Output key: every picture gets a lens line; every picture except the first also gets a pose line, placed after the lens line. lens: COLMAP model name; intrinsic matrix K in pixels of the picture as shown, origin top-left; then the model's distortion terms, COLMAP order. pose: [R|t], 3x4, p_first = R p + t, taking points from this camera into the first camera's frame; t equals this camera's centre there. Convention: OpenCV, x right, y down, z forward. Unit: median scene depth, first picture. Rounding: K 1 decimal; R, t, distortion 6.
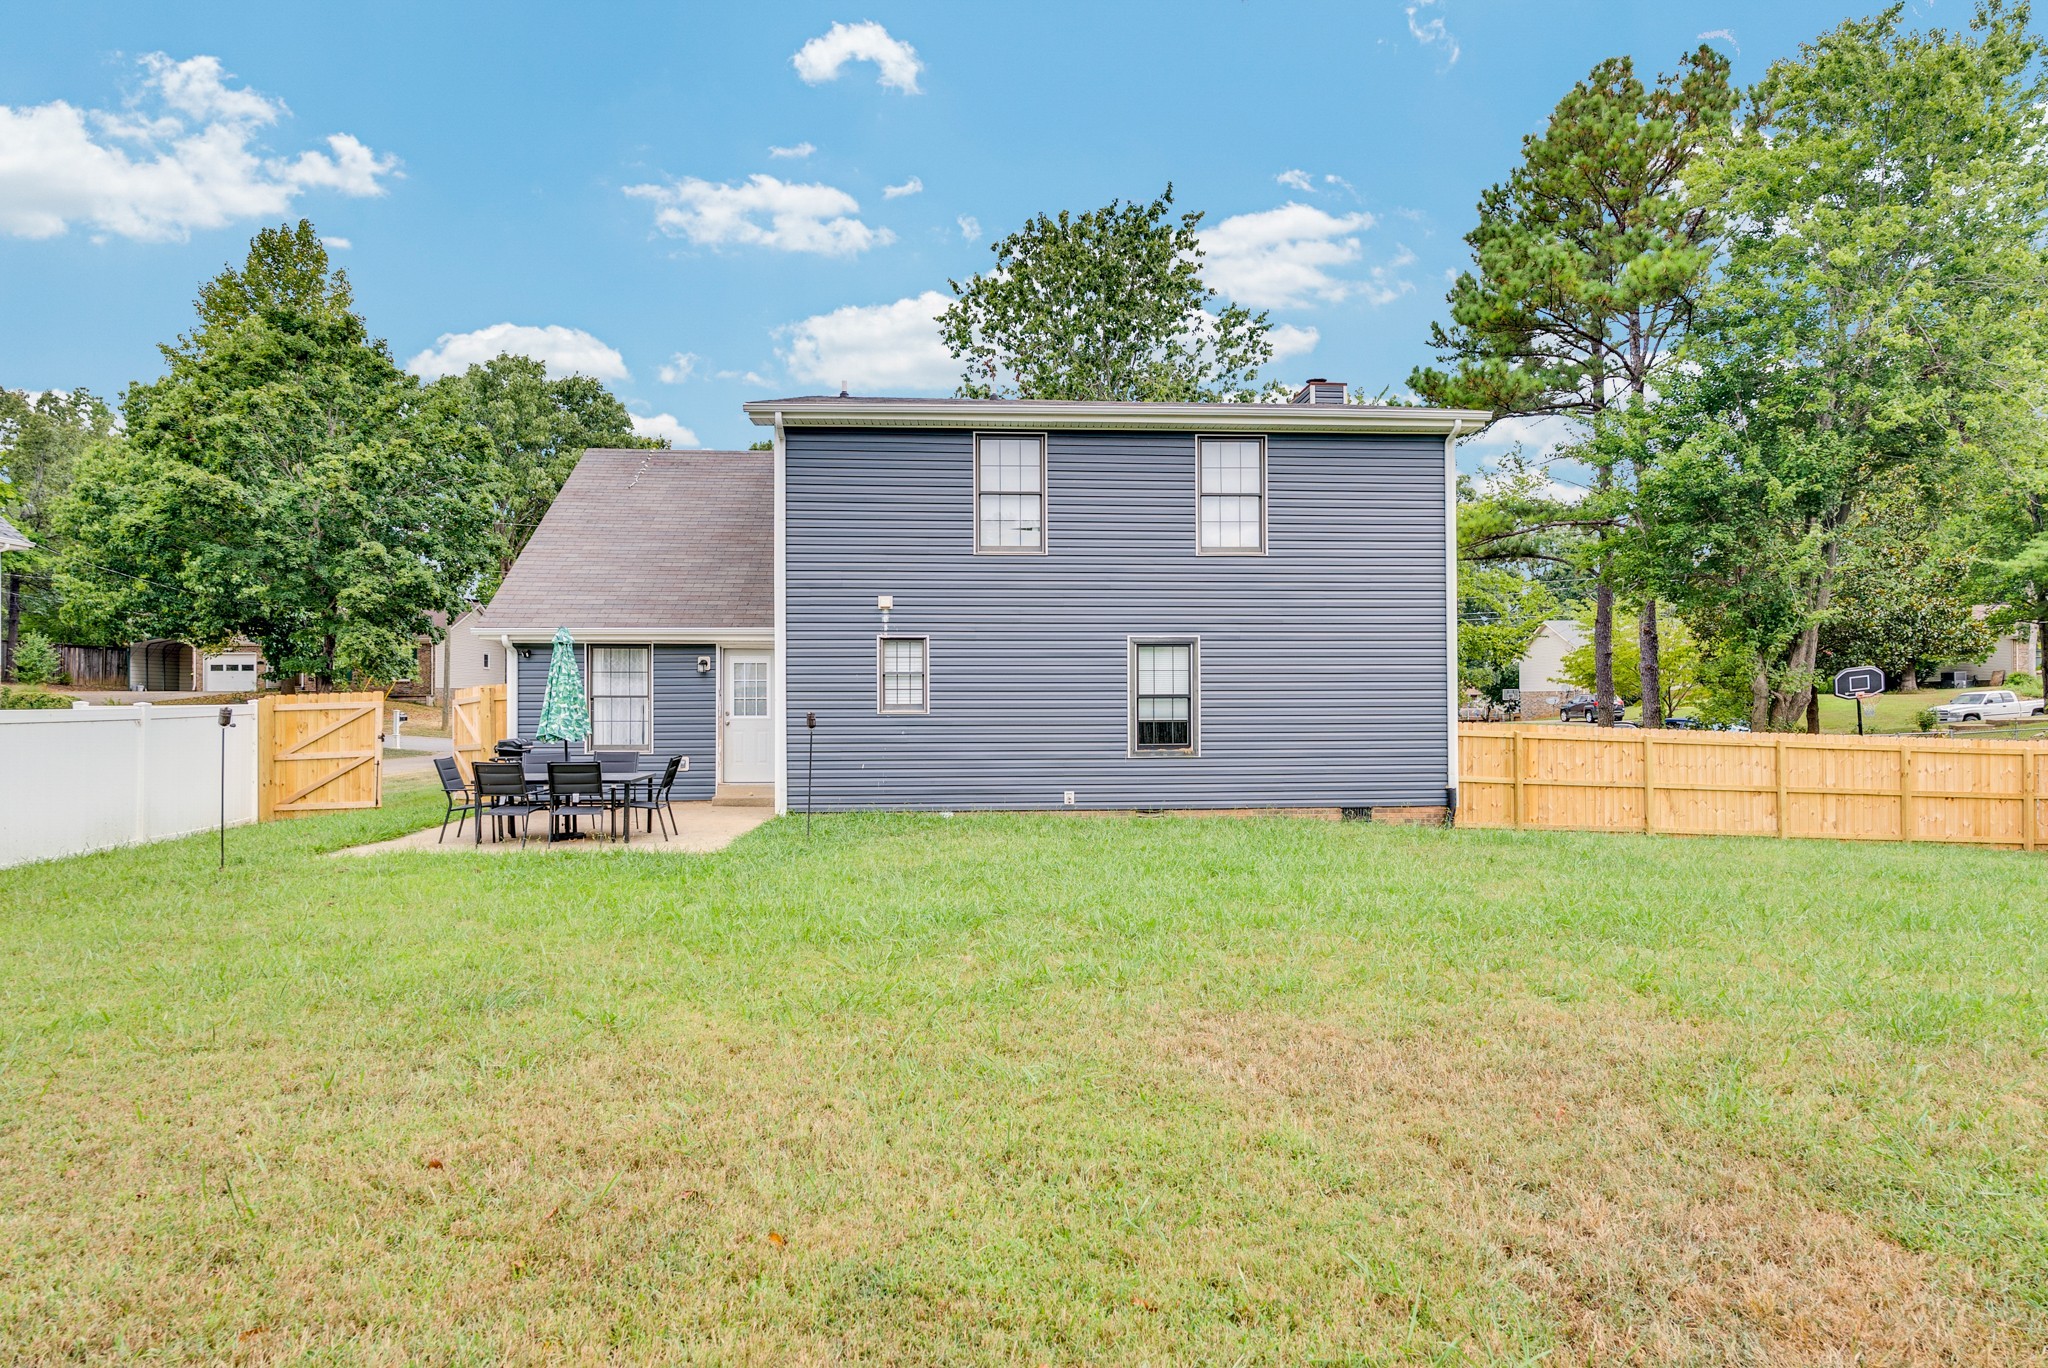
lens RADIAL K [[1156.1, 0, 1025.5], [0, 1156.1, 696.1], [0, 0, 1]] dist [0.004605, -0.002192]
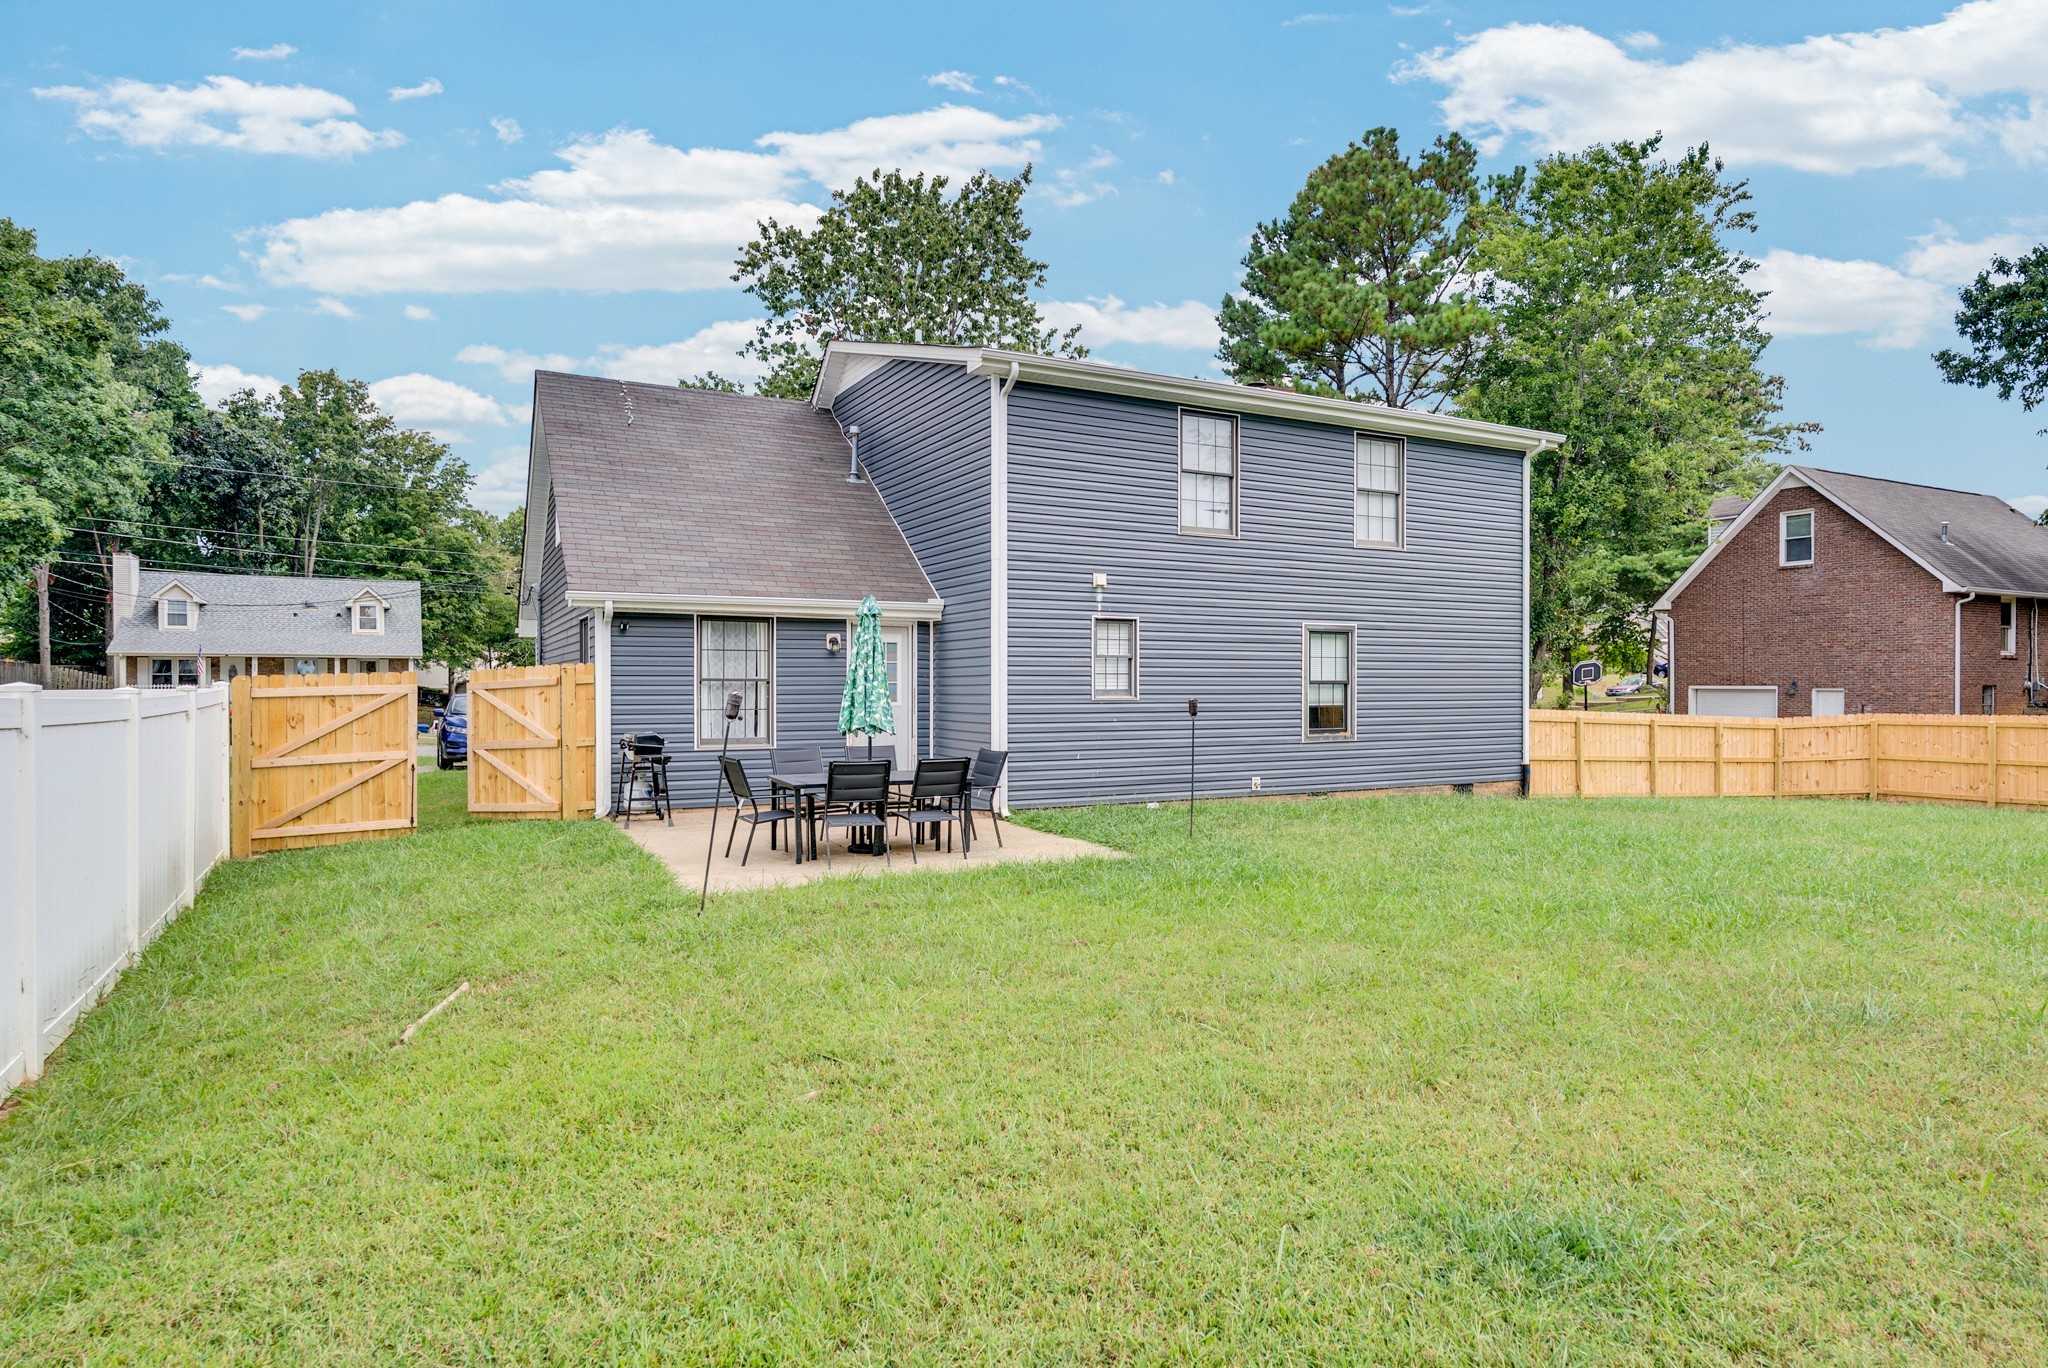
lens RADIAL K [[1165.6, 0, 1027.5], [0, 1165.6, 695.2], [0, 0, 1]] dist [0.015769, -0.000048]
pose [[0.905574, -0.000413, 0.424187, -0.562476], [-0.004205, 0.999942, 0.009951, 0.002323], [-0.424167, -0.010795, 0.905520, 0.169898]]
